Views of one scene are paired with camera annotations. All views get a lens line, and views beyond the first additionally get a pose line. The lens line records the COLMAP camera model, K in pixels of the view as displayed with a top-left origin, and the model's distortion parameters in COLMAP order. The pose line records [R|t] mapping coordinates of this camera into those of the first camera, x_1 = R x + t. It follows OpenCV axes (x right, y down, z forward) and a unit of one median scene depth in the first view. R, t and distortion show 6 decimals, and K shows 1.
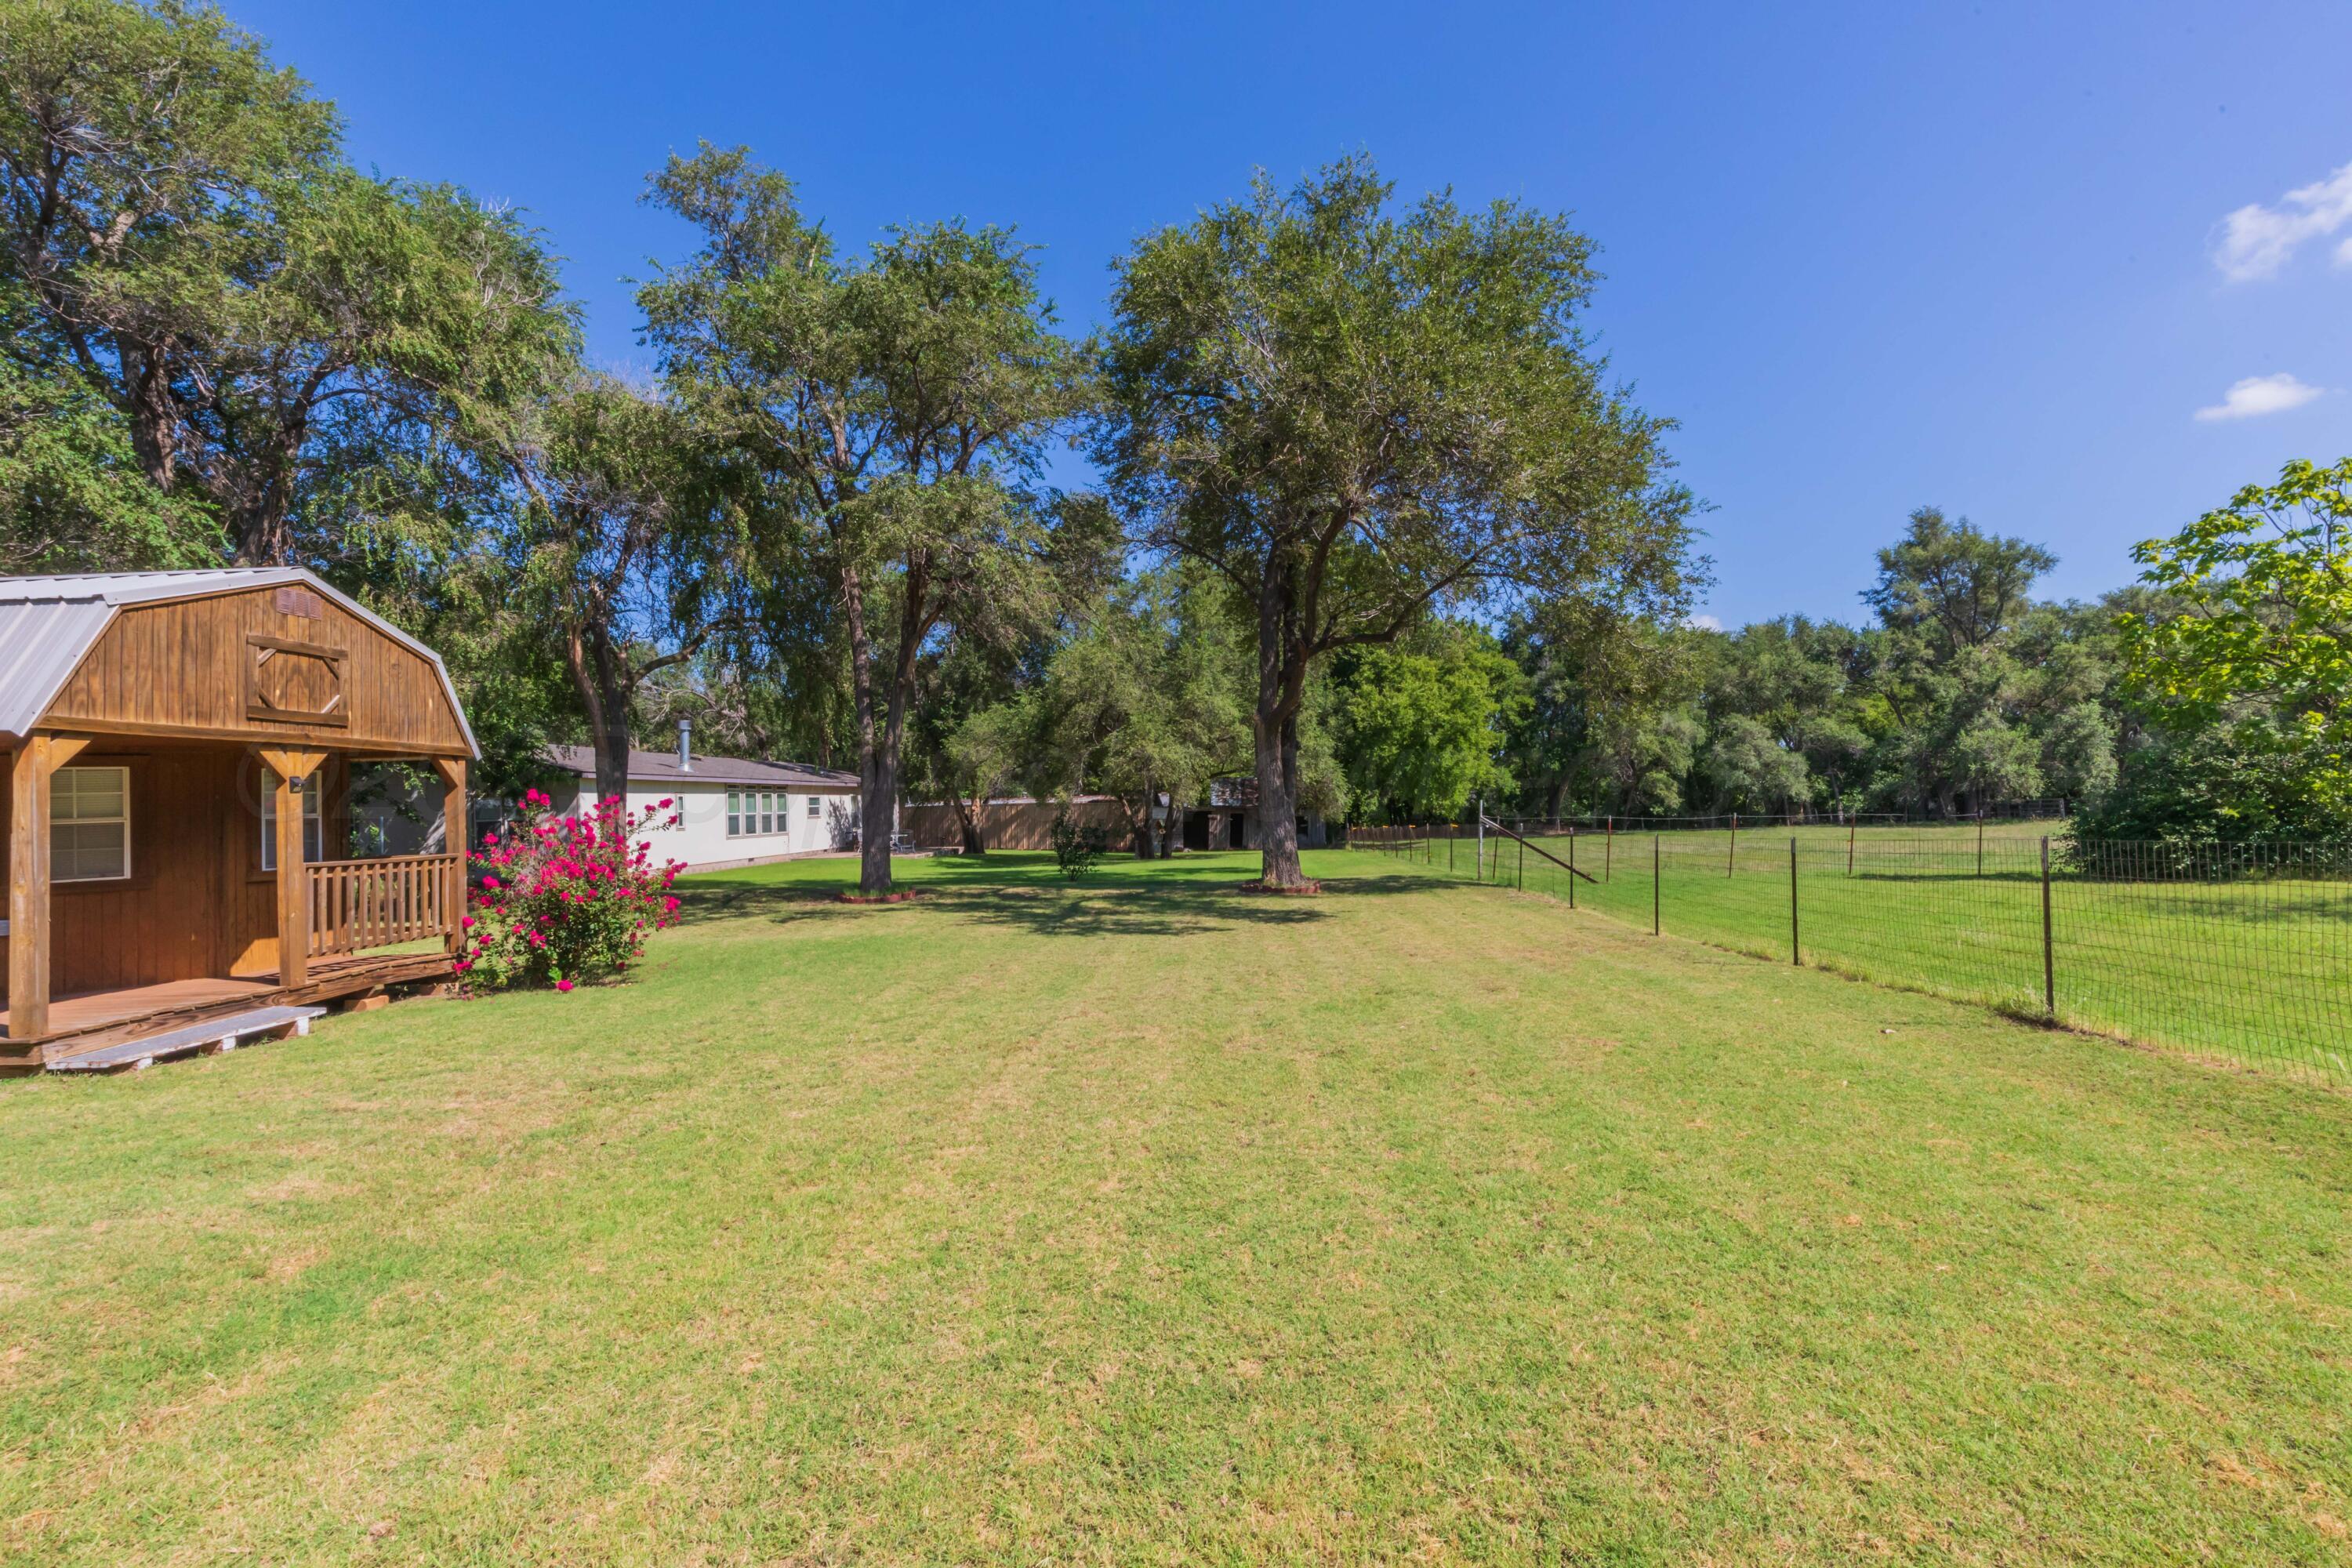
lens RADIAL K [[1083.3, 0, 1196.2], [0, 1083.3, 777.6], [0, 0, 1]] dist [-0.001234, 0.004770]
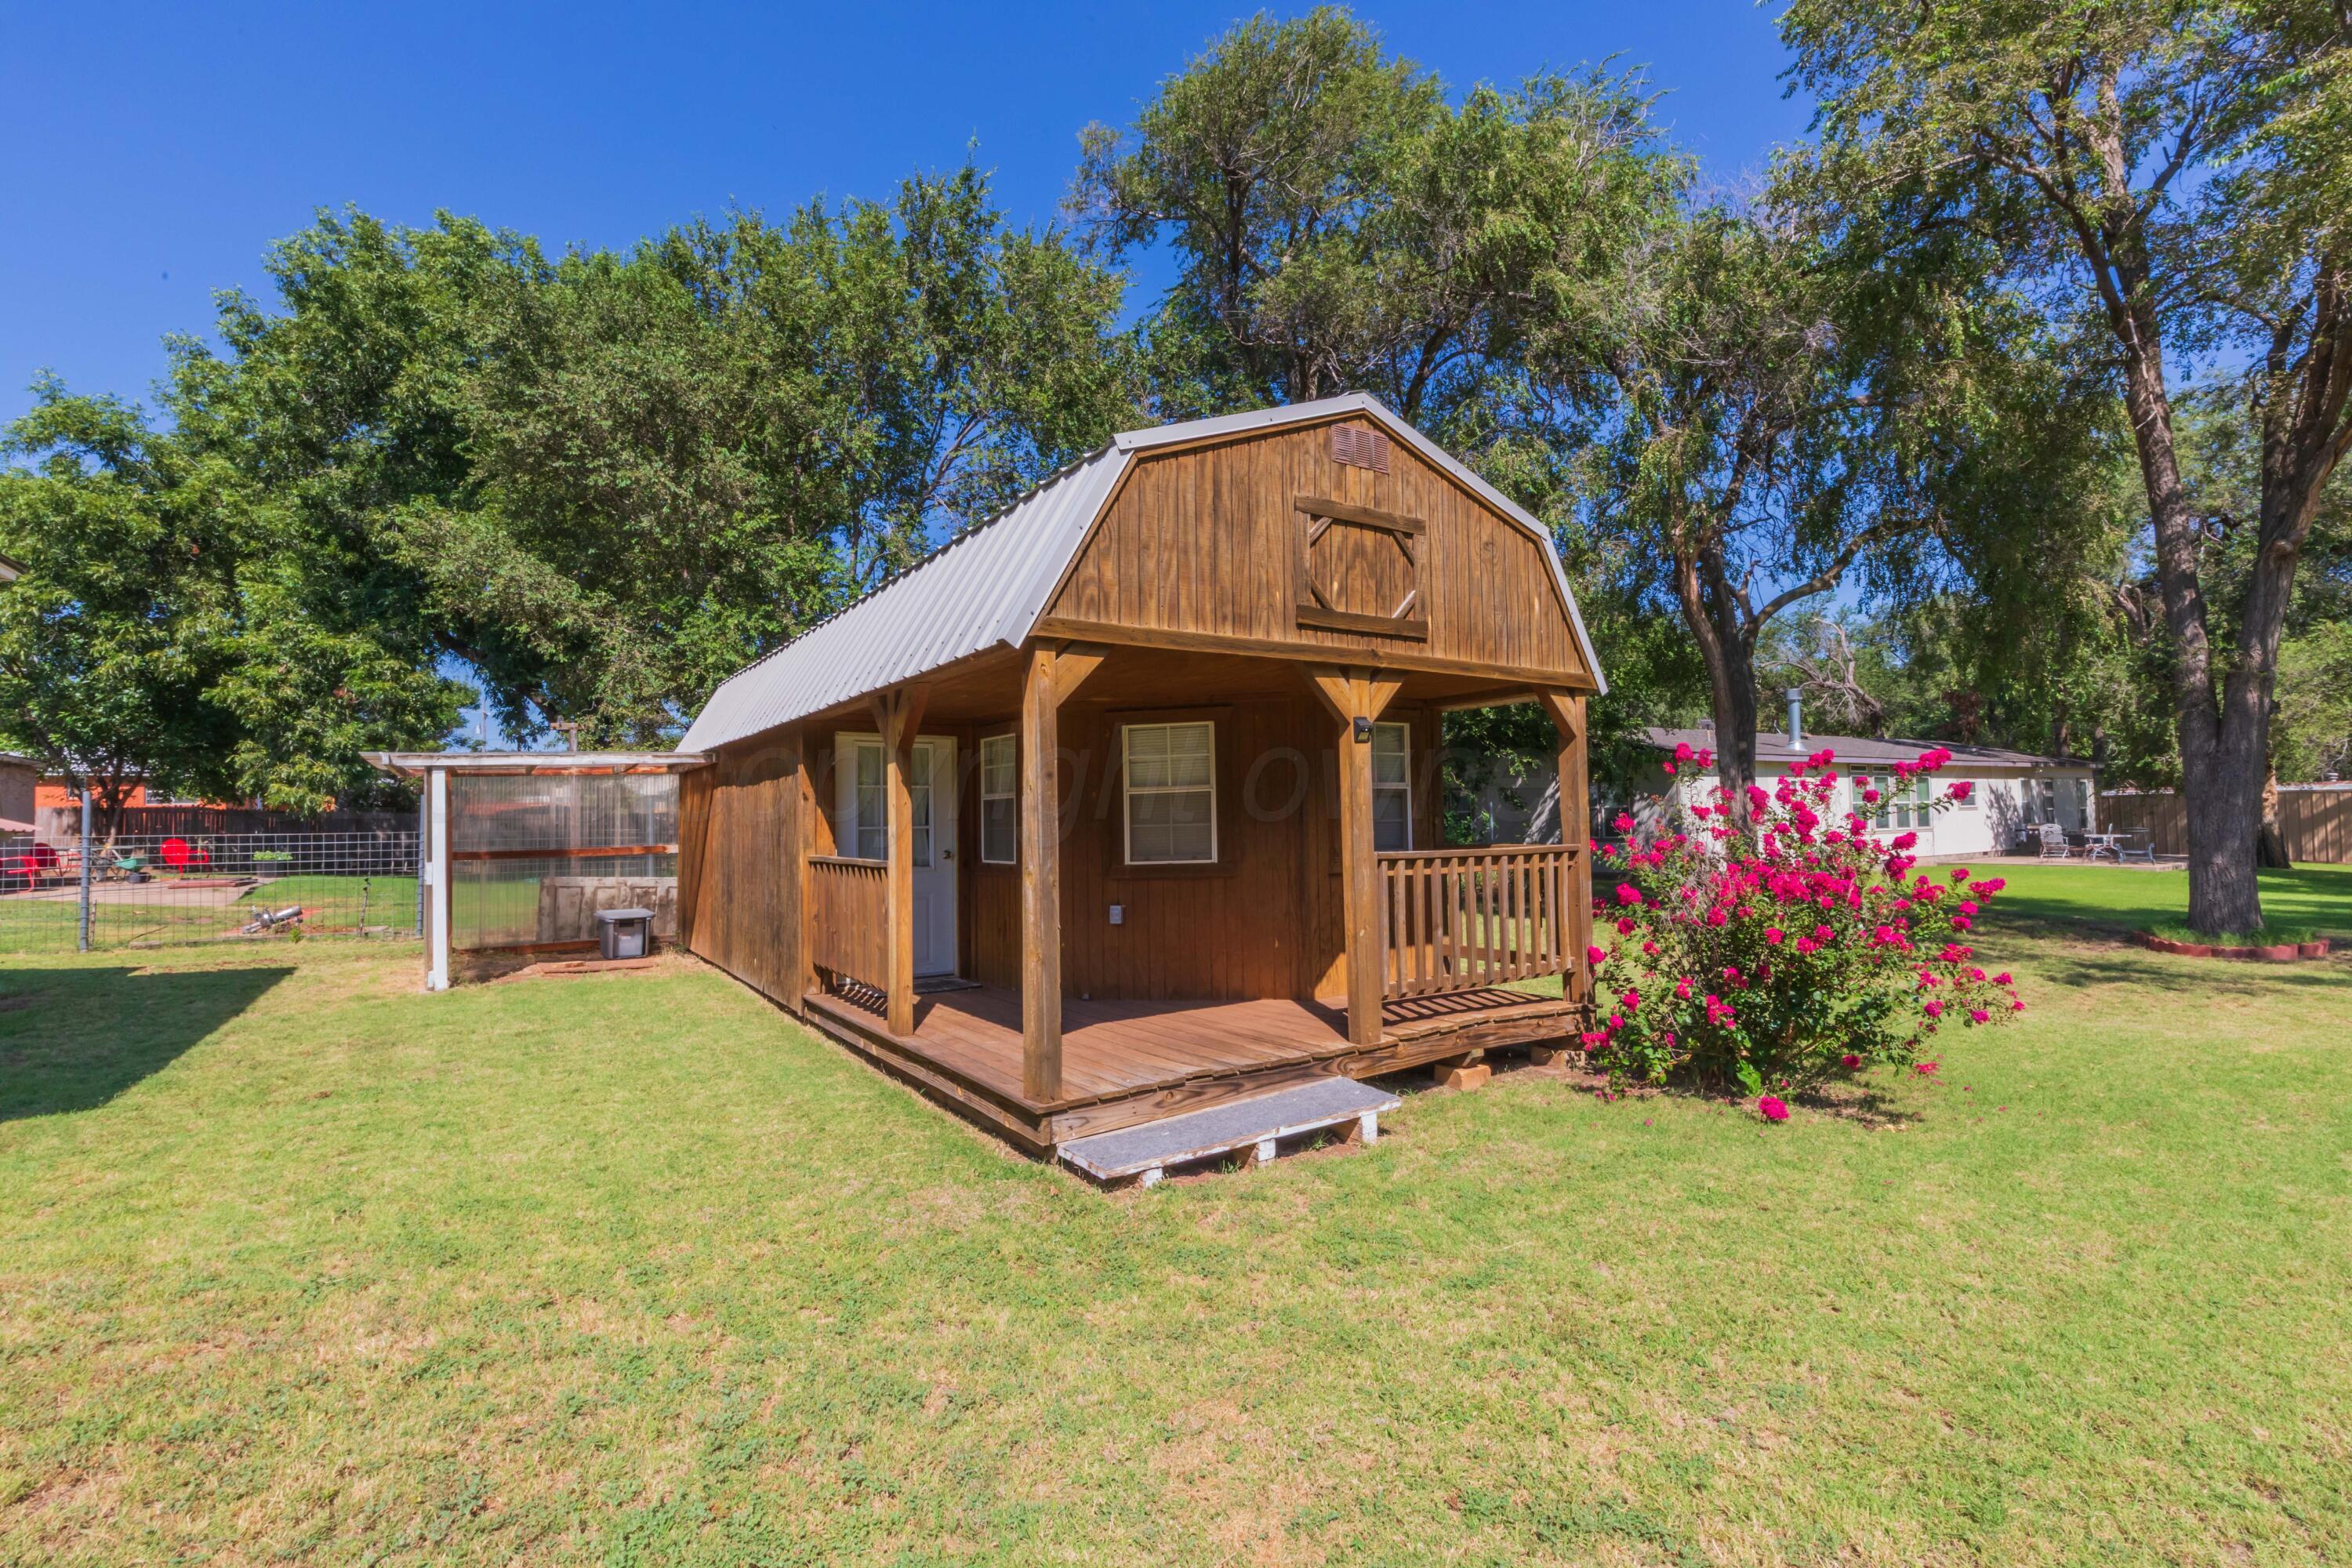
lens RADIAL K [[1083.3, 0, 1196.2], [0, 1083.3, 777.6], [0, 0, 1]] dist [-0.001234, 0.004770]
pose [[0.610178, -0.015826, -0.792106, -0.345442], [0.019991, 0.999790, -0.004575, 0.032442], [0.792012, -0.013043, 0.610366, 0.479132]]
